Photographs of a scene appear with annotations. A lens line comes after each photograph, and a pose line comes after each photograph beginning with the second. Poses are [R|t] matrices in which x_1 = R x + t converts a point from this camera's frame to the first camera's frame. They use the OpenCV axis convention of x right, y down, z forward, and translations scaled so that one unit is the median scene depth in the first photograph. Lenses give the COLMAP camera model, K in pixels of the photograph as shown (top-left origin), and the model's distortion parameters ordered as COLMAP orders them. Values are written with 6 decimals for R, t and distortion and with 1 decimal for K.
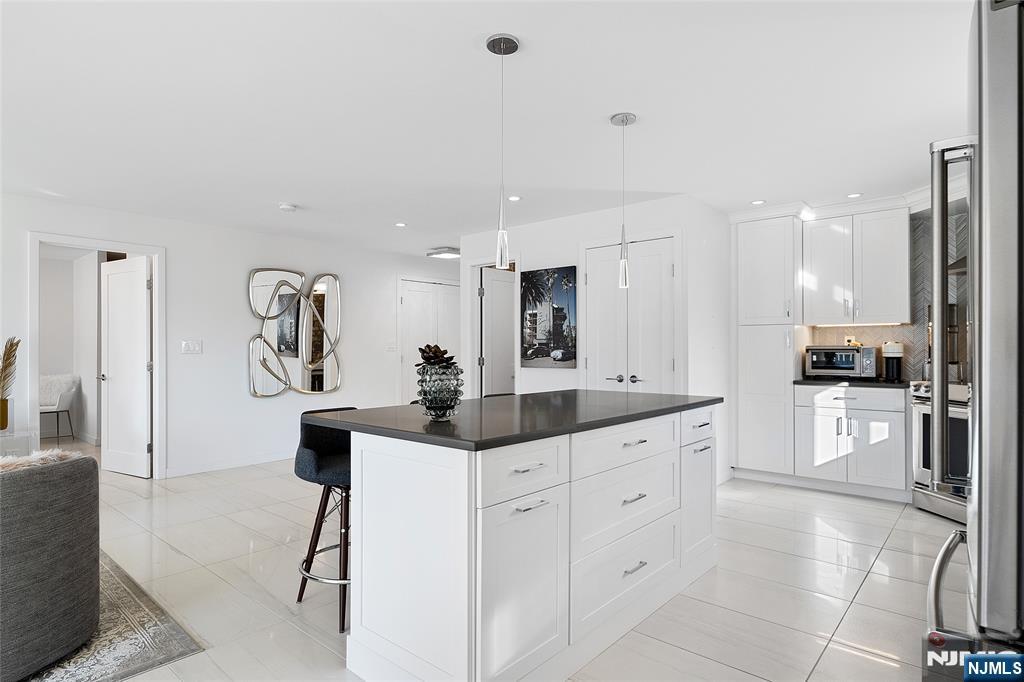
lens RADIAL K [[559.1, 0, 506.0], [0, 559.1, 341.7], [0, 0, 1]] dist [-0.000578, -0.003984]
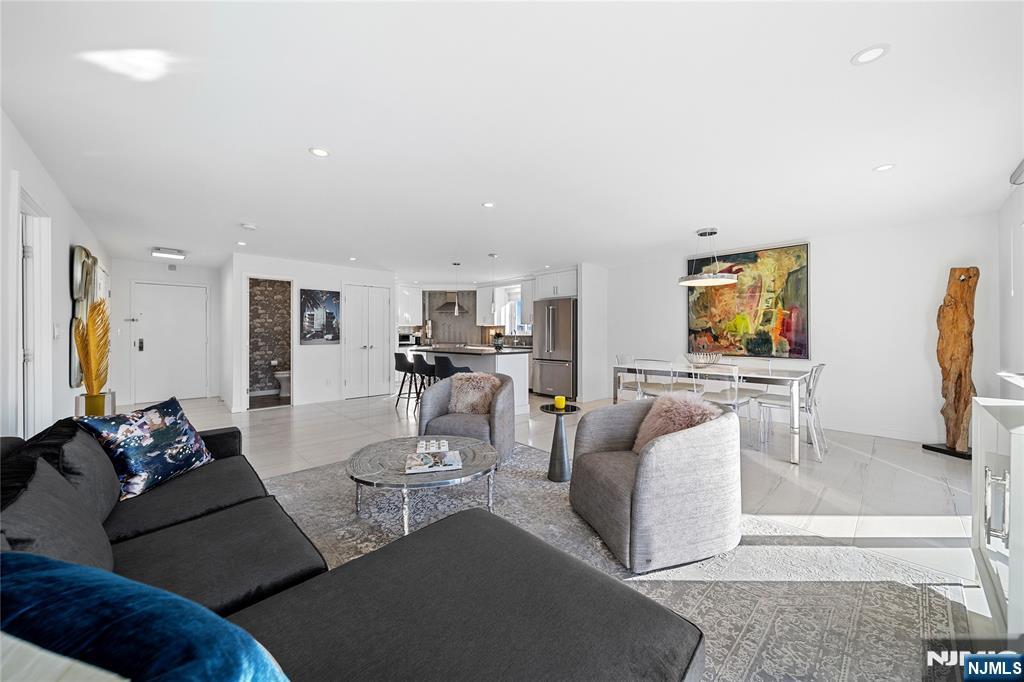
lens RADIAL K [[372.7, 0, 514.2], [0, 372.7, 332.5], [0, 0, 1]] dist [0.001132, -0.000330]
pose [[0.080545, 0.008112, 0.996718, -1.108870], [-0.000352, 0.999967, -0.008110, 0.017870], [-0.996751, 0.000303, 0.080545, 0.276148]]
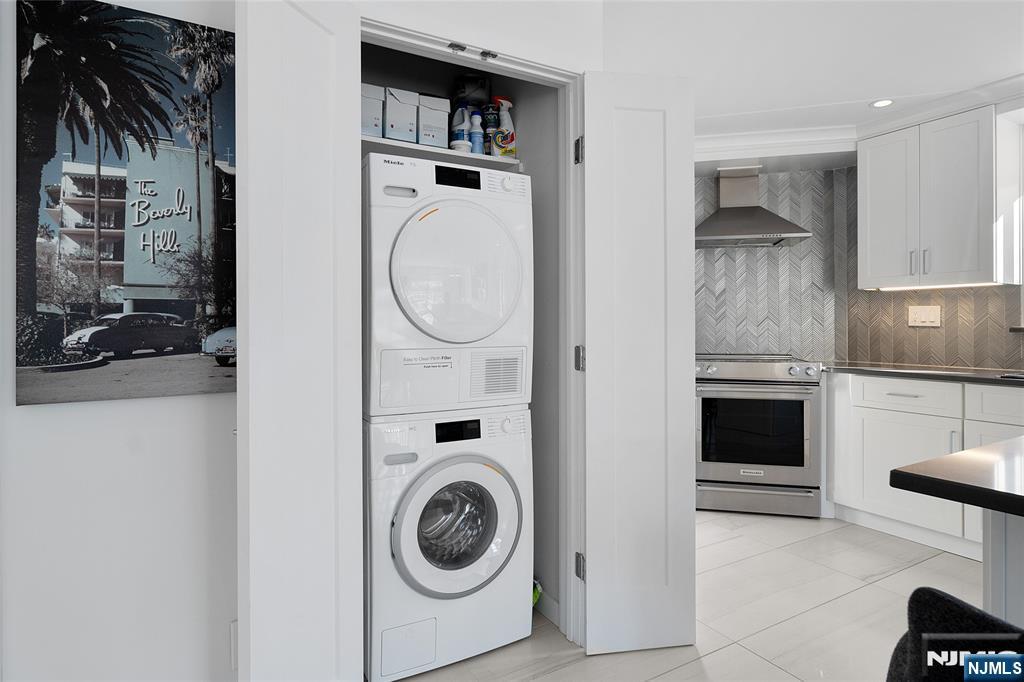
lens RADIAL K [[559.1, 0, 508.7], [0, 559.1, 323.0], [0, 0, 1]] dist [-0.000578, -0.003984]
pose [[0.314494, 0.005896, 0.949241, -0.130371], [0.000746, 0.999979, -0.006458, 0.014663], [-0.949259, 0.002739, 0.314483, 0.782128]]
